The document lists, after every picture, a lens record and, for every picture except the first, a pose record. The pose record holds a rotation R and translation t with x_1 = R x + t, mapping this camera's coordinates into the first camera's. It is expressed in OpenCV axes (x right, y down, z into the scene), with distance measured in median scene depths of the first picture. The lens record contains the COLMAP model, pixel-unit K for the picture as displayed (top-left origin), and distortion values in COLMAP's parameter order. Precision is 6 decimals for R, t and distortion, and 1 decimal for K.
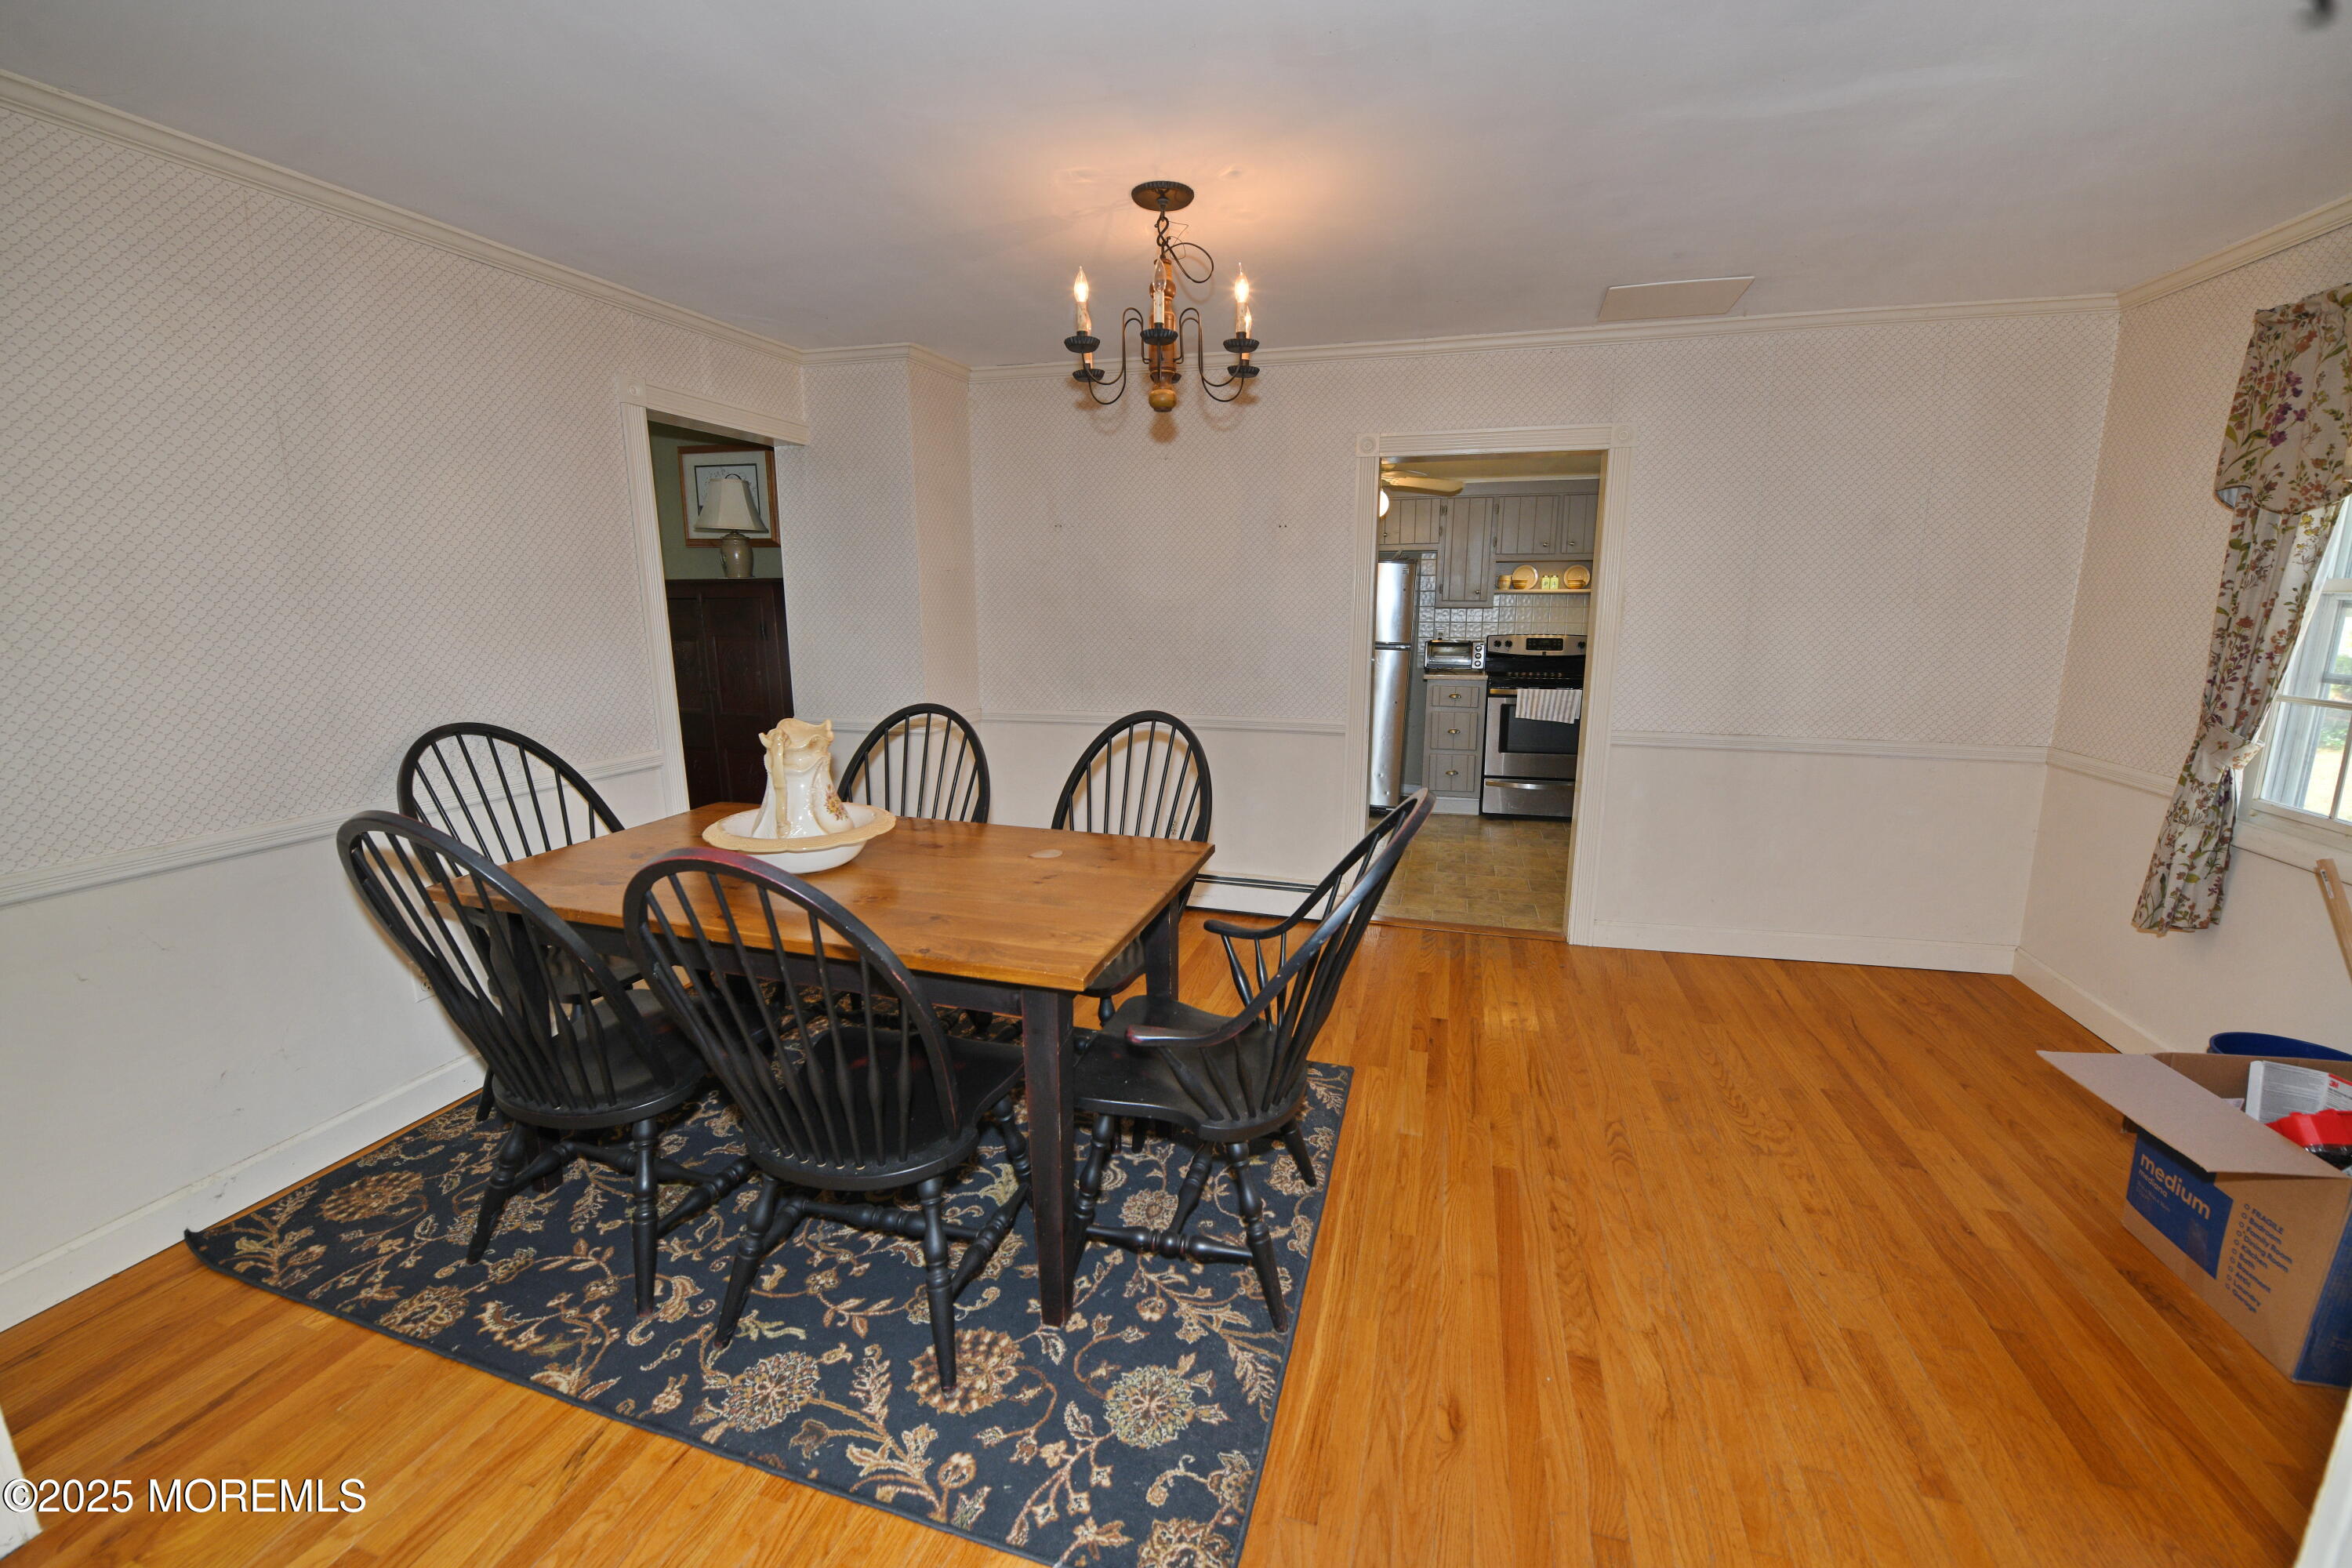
lens RADIAL K [[944.7, 0, 1176.0], [0, 944.7, 784.0], [0, 0, 1]] dist [-0.025379, 0.000064]
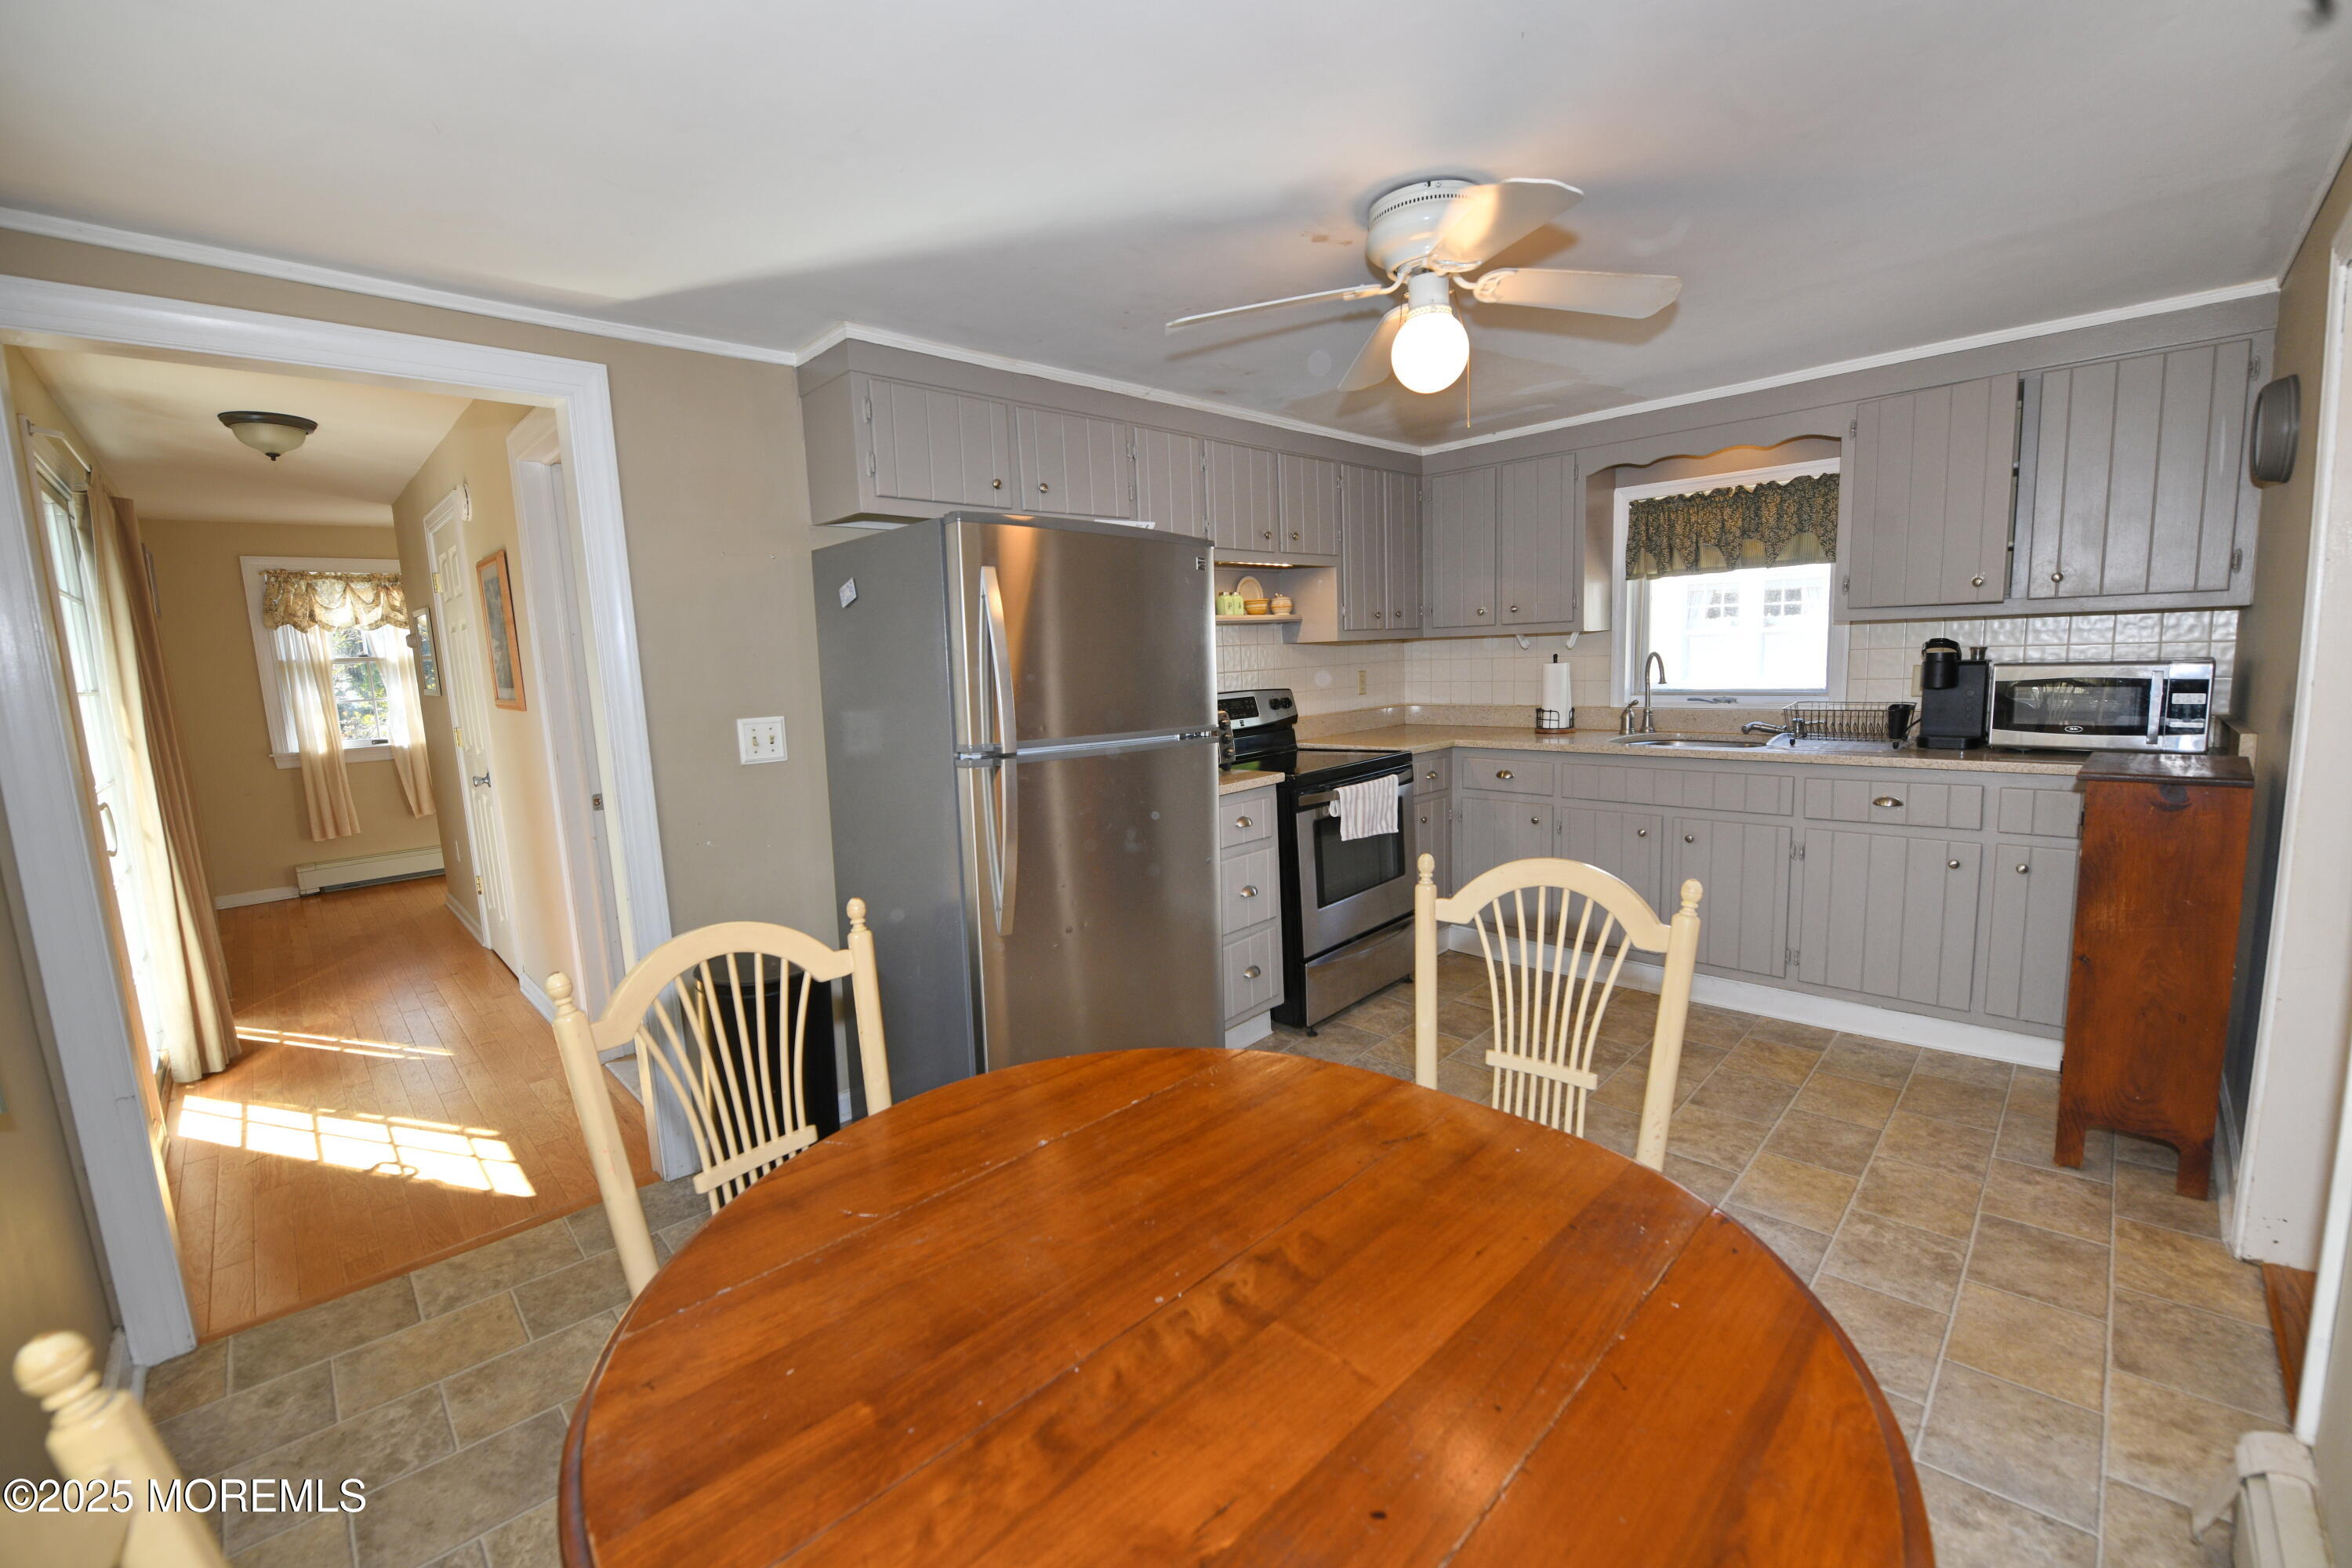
lens RADIAL K [[939.1, 0, 1202.6], [0, 939.1, 771.6], [0, 0, 1]] dist [-0.000806, -0.000185]
pose [[0.469455, -0.135650, 0.872474, -0.370536], [0.209835, 0.976959, 0.038988, -0.372648], [-0.857661, 0.164772, 0.487102, 2.004383]]
